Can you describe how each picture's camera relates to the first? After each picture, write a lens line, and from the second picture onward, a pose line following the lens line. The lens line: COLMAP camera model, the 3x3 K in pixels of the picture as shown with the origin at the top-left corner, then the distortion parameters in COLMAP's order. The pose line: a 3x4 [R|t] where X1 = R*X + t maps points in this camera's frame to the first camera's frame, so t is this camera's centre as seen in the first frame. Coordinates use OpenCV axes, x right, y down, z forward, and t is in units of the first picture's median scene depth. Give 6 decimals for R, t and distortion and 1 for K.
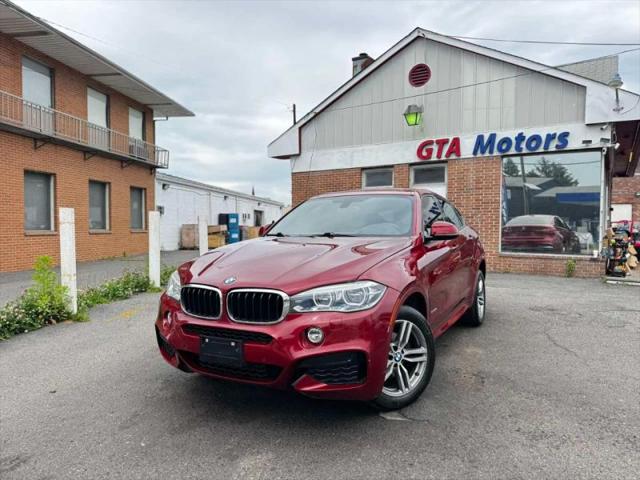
lens RADIAL K [[451.8, 0, 318.9], [0, 451.8, 241.9], [0, 0, 1]] dist [0.026468, -0.033274]
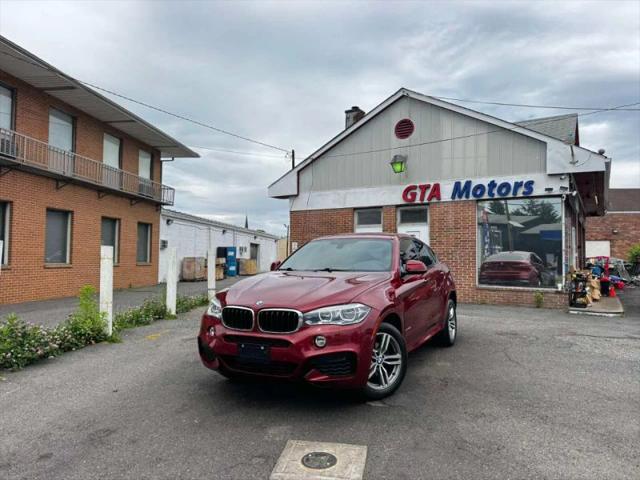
lens RADIAL K [[451.8, 0, 323.7], [0, 451.8, 238.3], [0, 0, 1]] dist [0.026468, -0.033274]
pose [[0.999613, 0.007611, 0.026756, -0.010292], [-0.005423, 0.996705, -0.080934, -0.000558], [-0.027284, 0.080758, 0.996360, -0.118055]]
